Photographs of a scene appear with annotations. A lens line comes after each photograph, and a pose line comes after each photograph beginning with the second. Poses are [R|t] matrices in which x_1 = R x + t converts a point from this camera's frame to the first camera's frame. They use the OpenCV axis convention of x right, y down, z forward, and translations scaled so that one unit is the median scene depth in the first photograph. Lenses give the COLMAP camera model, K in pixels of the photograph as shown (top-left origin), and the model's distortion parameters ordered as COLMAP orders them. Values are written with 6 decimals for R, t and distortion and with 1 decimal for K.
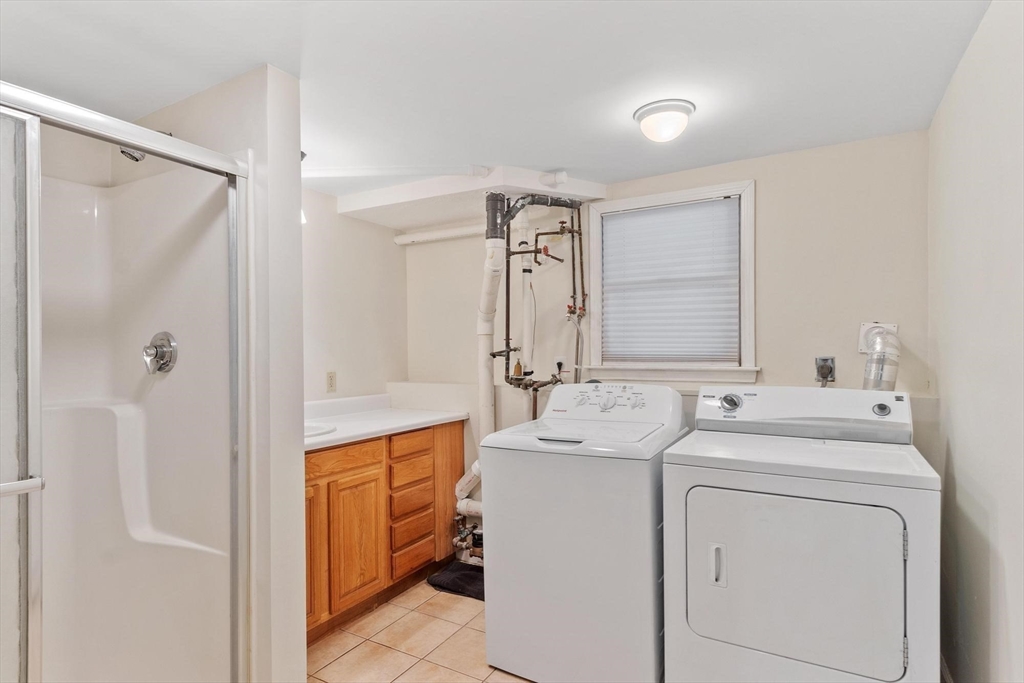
lens RADIAL K [[531.1, 0, 512.5], [0, 531.1, 350.2], [0, 0, 1]] dist [0.000037, 0.000187]
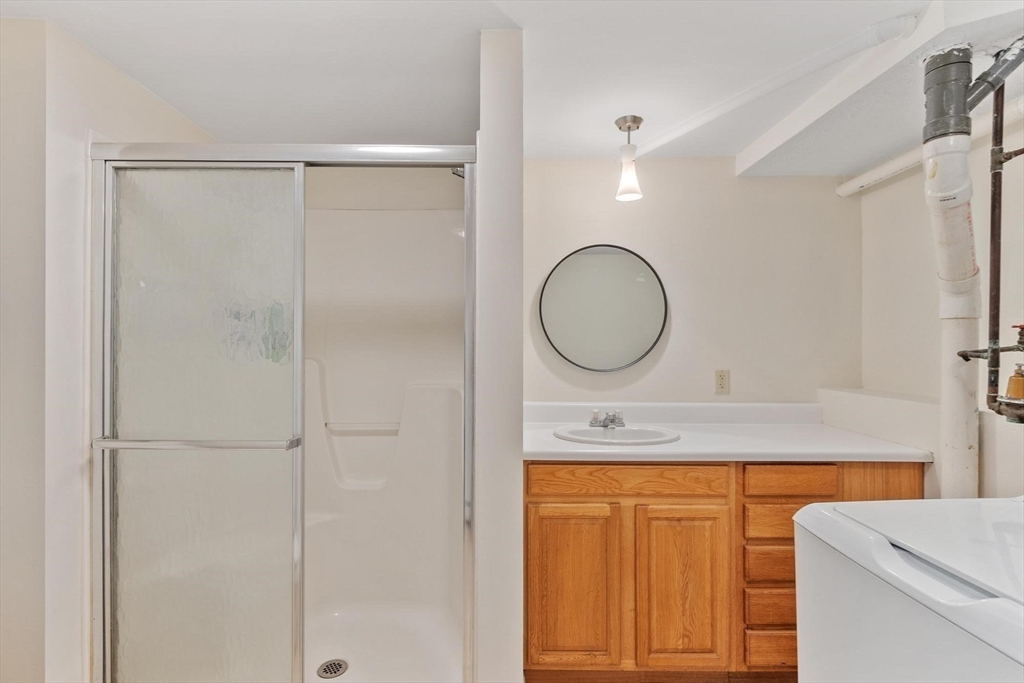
lens RADIAL K [[495.3, 0, 512.0], [0, 495.3, 341.5], [0, 0, 1]] dist [-0.007603, -0.000193]
pose [[0.495824, 0.006254, -0.868401, 0.192992], [-0.009438, 0.999954, 0.001812, -0.001859], [0.868372, 0.007298, 0.495860, 0.396002]]
